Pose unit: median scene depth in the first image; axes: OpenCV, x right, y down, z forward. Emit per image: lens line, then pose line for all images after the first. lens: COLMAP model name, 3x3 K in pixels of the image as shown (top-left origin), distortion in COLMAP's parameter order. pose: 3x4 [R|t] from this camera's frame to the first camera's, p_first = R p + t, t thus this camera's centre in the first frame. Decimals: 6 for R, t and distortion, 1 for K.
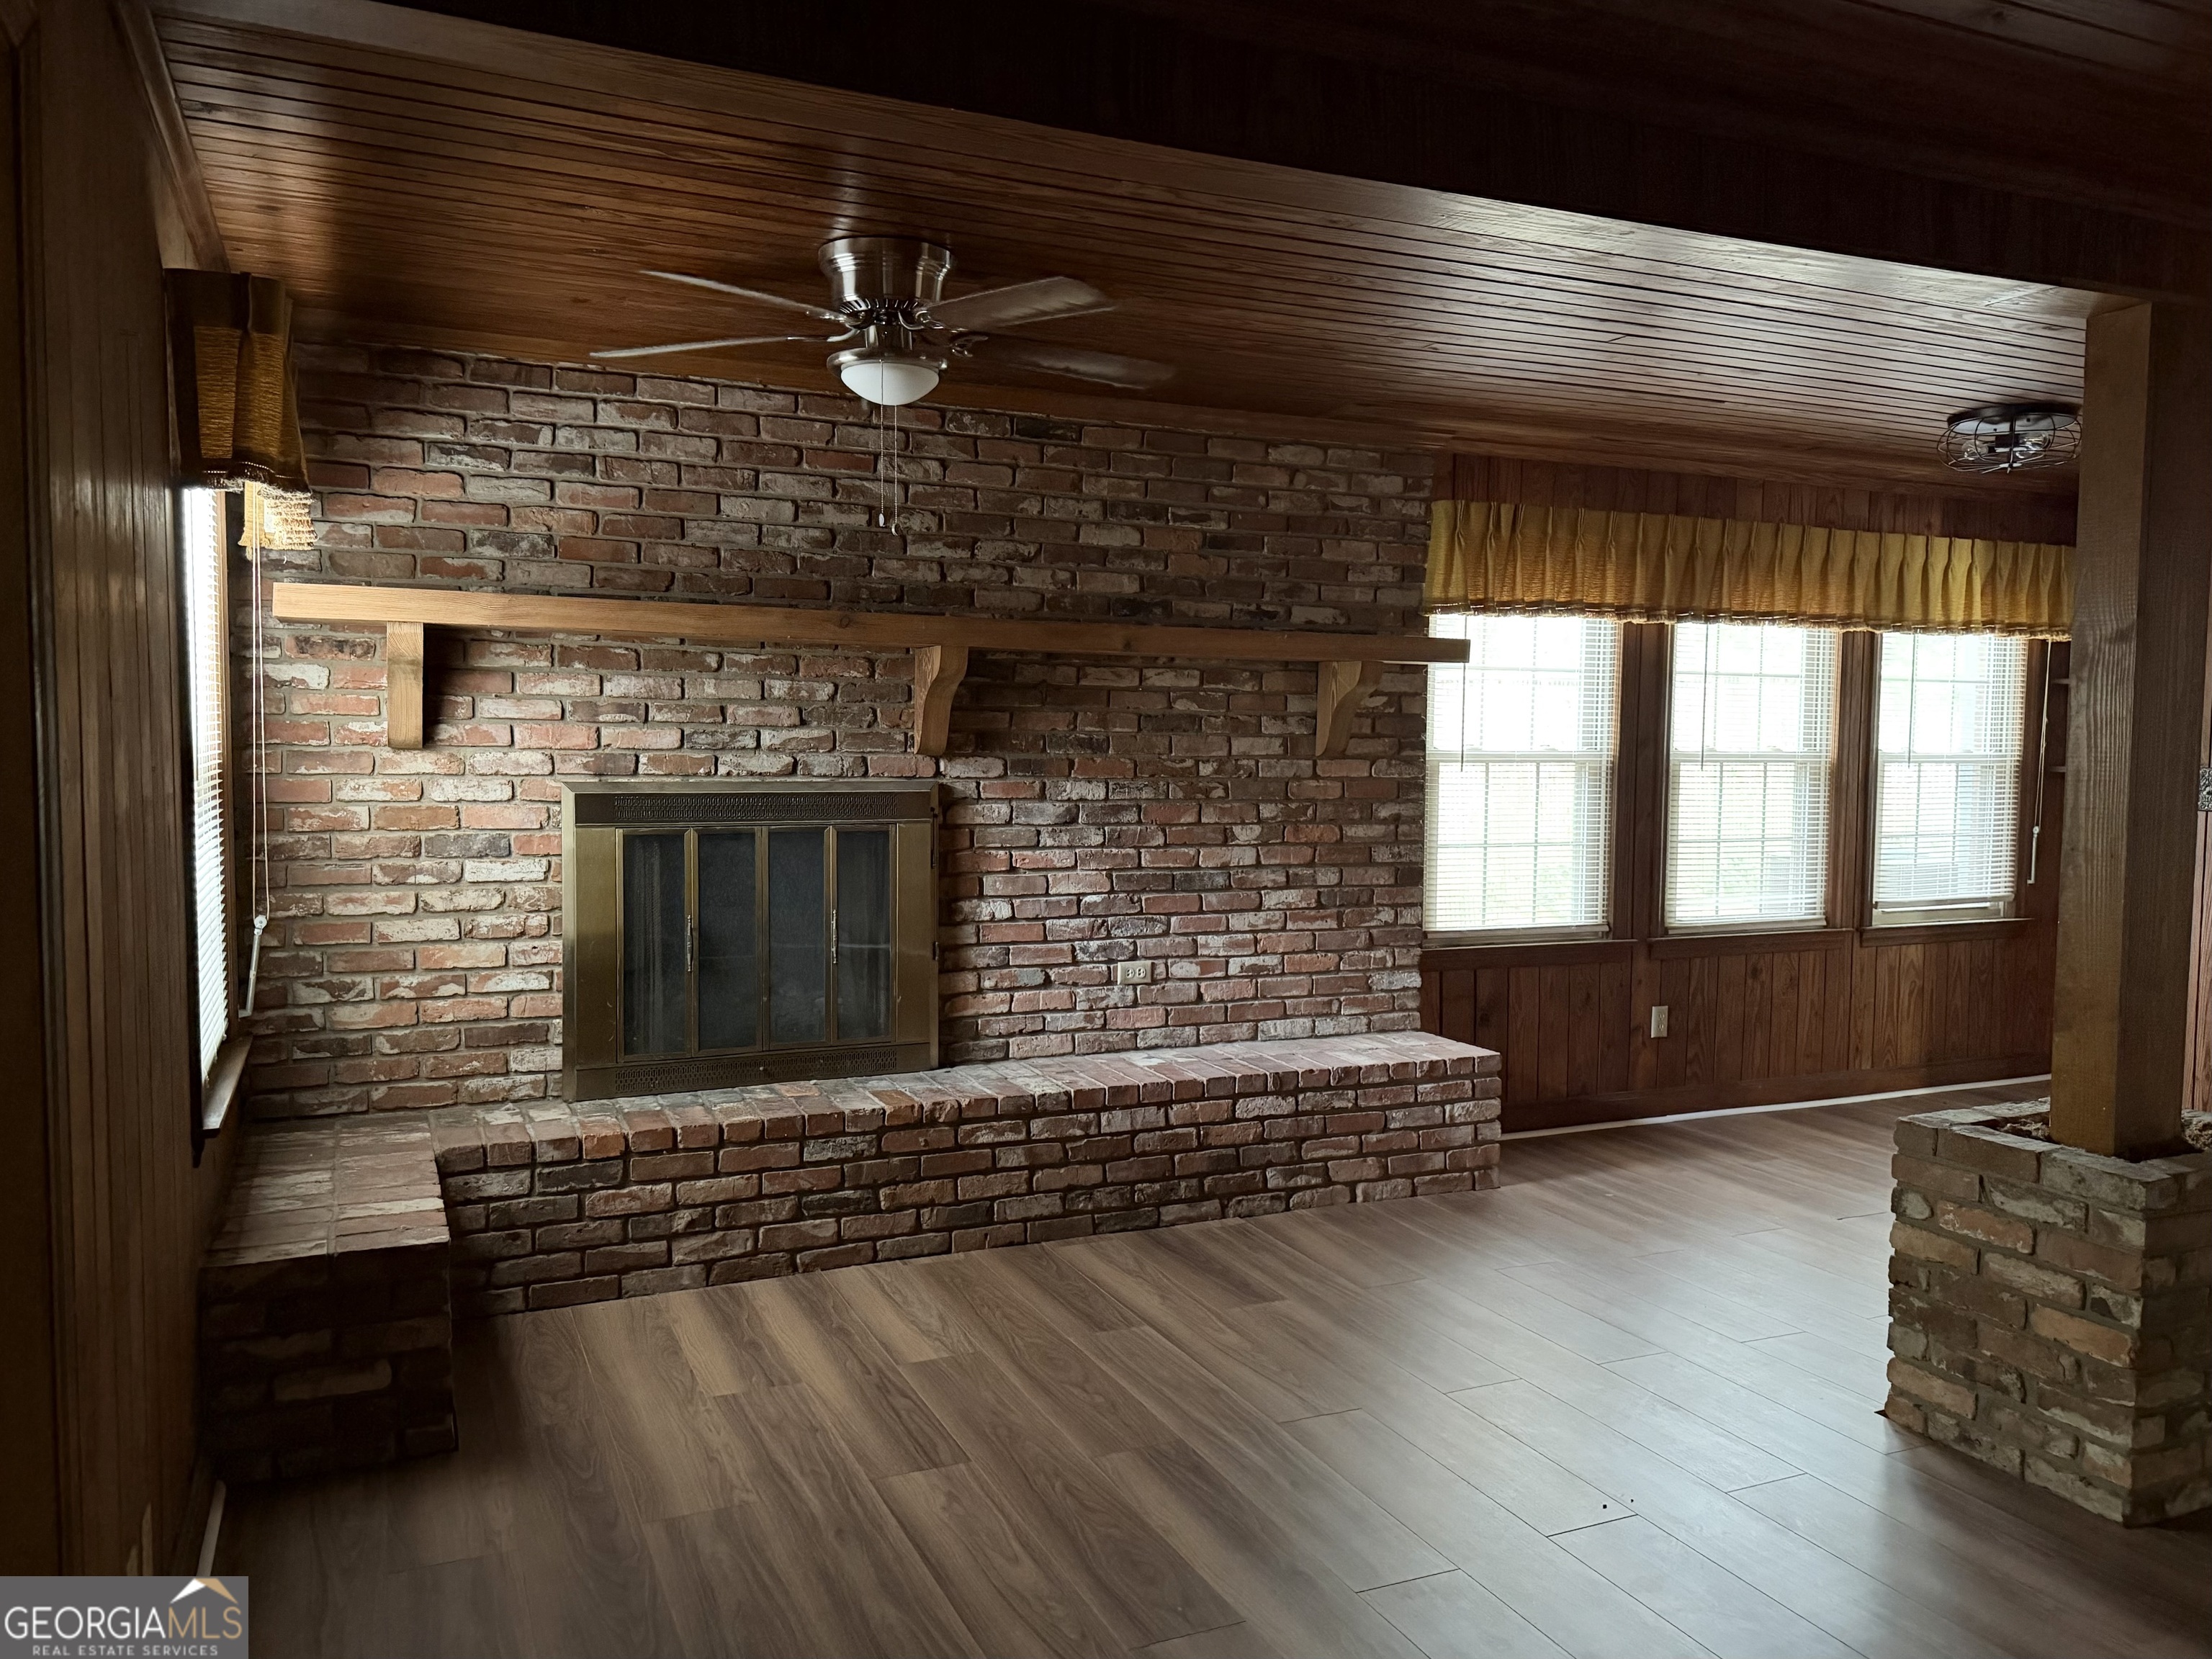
lens RADIAL K [[1556.2, 0, 1103.9], [0, 1556.2, 815.3], [0, 0, 1]] dist [0.016682, -0.041676]
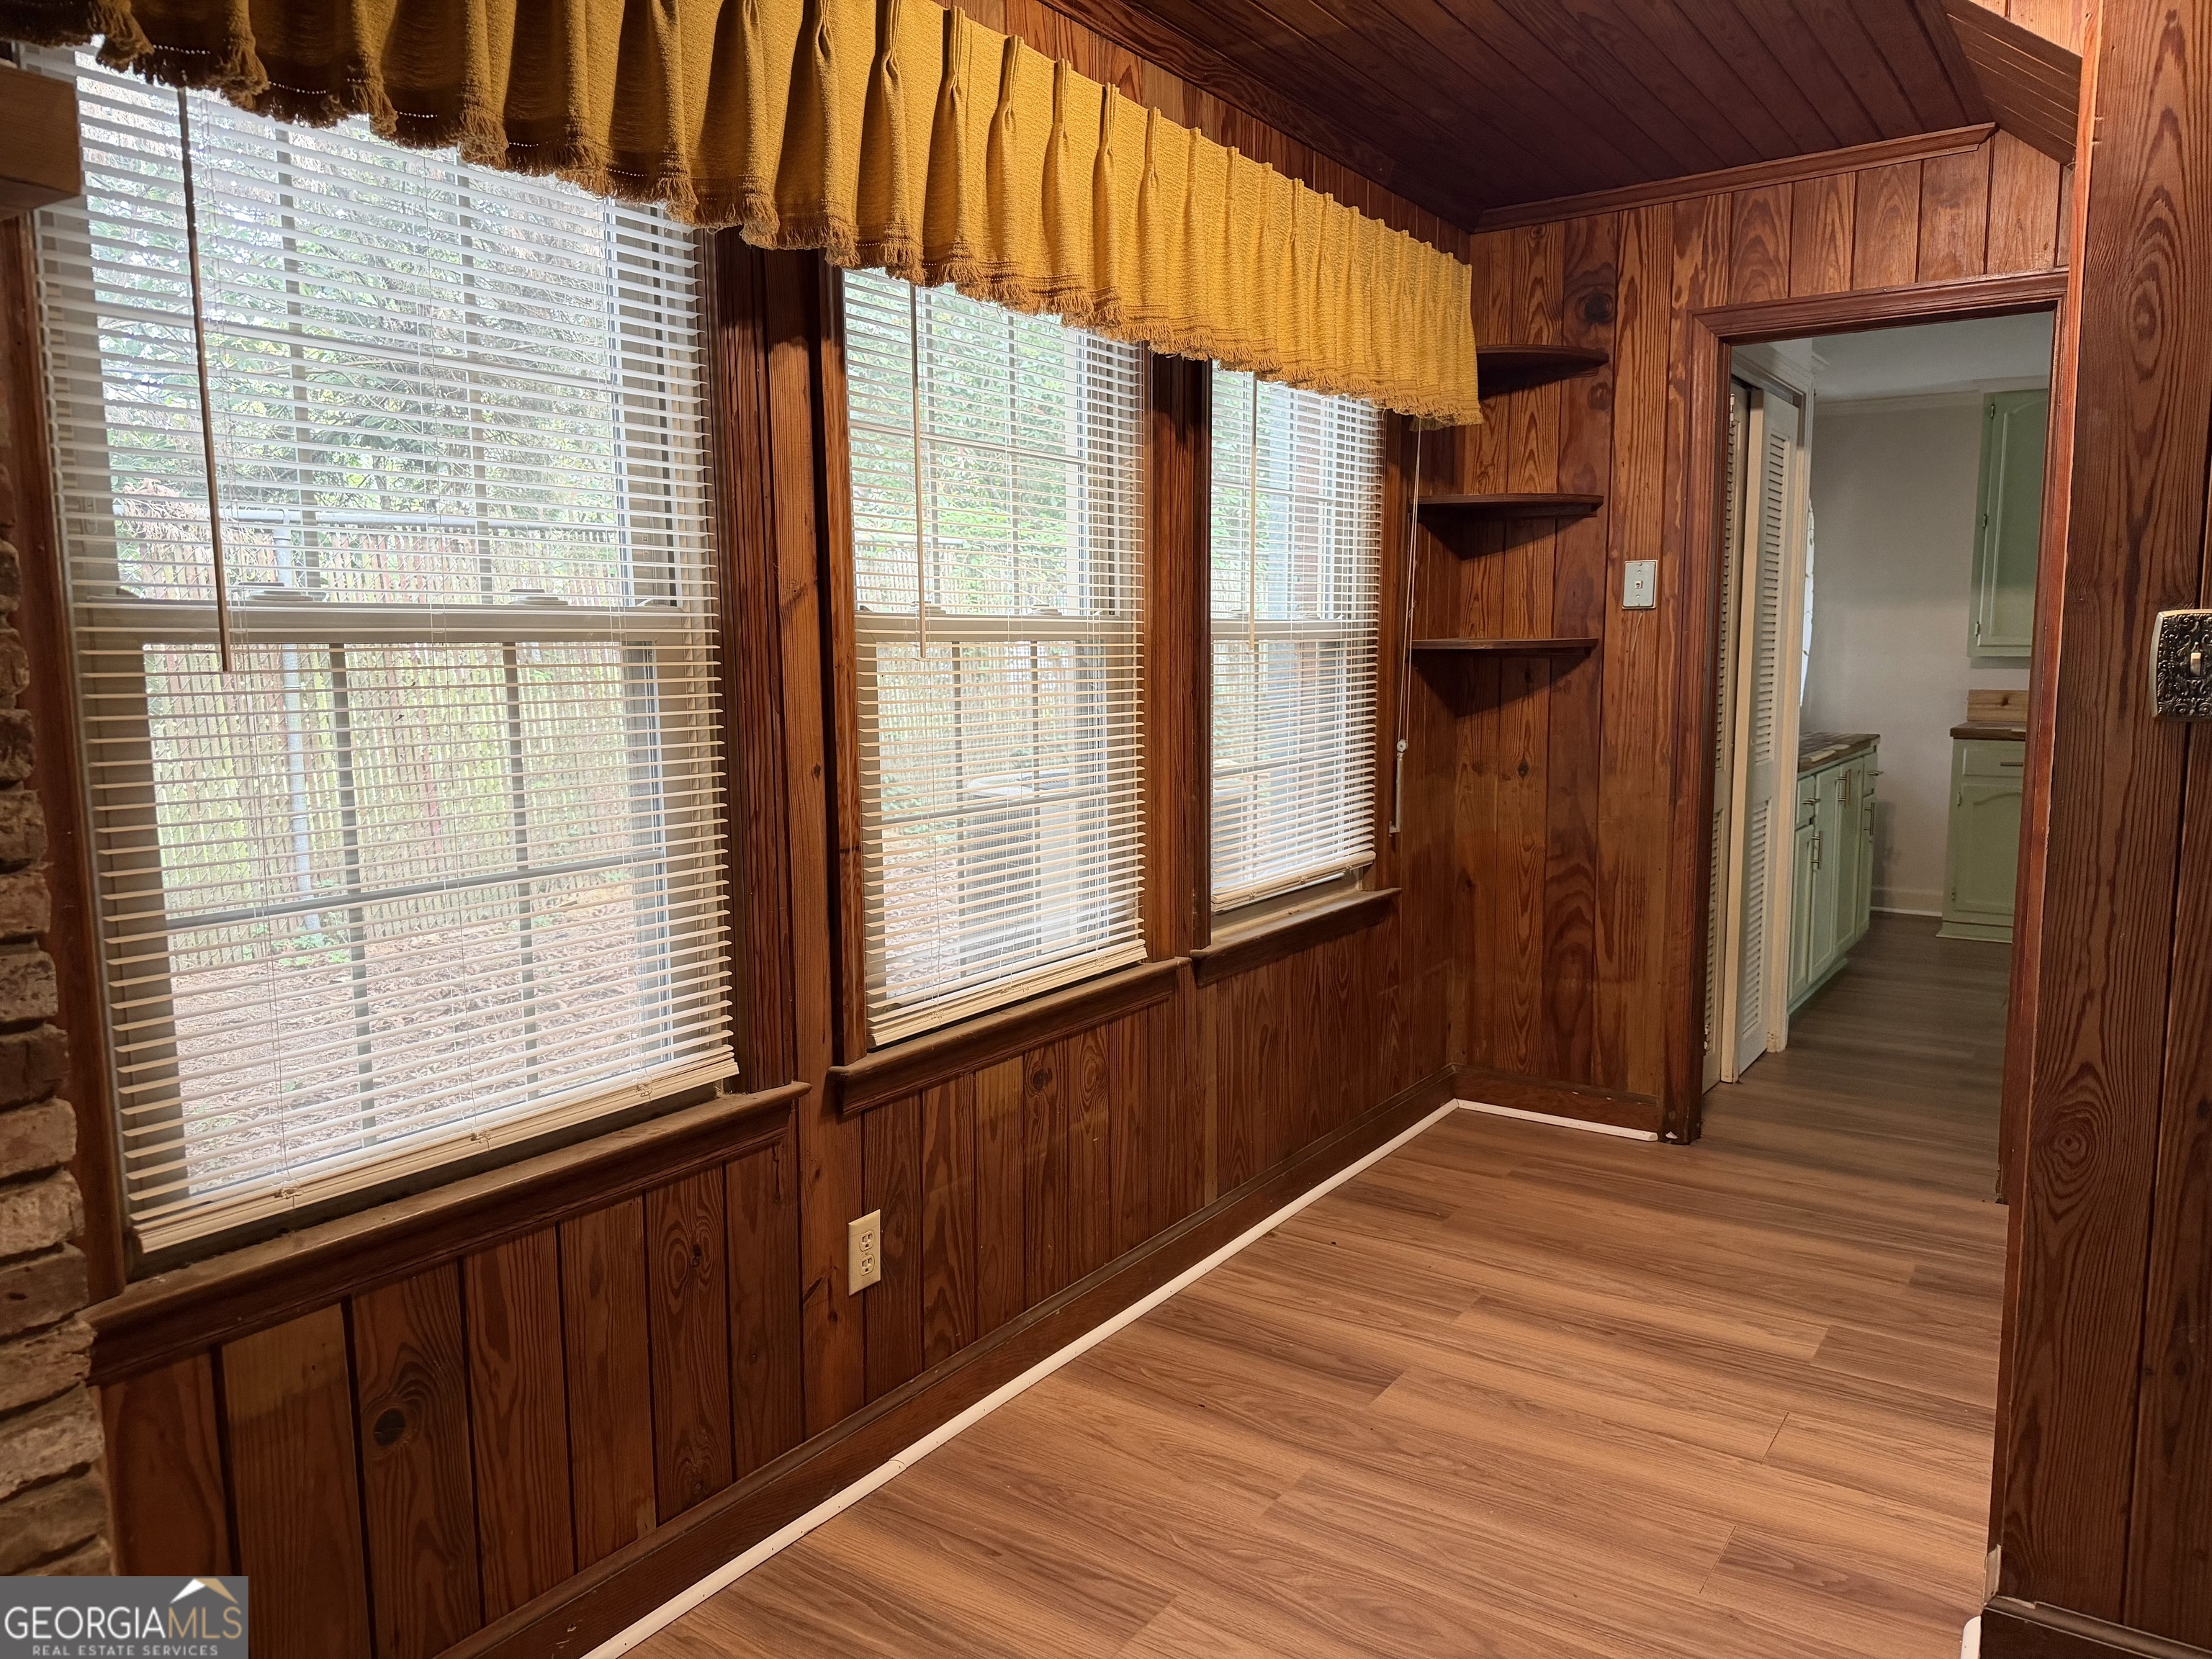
lens RADIAL K [[1556.2, 0, 1115.9], [0, 1556.2, 852.6], [0, 0, 1]] dist [0.016682, -0.041676]
pose [[0.835785, -0.079907, 0.543212, 0.193406], [0.036036, 0.995203, 0.090952, -0.013091], [-0.547874, -0.056441, 0.834655, 0.620332]]
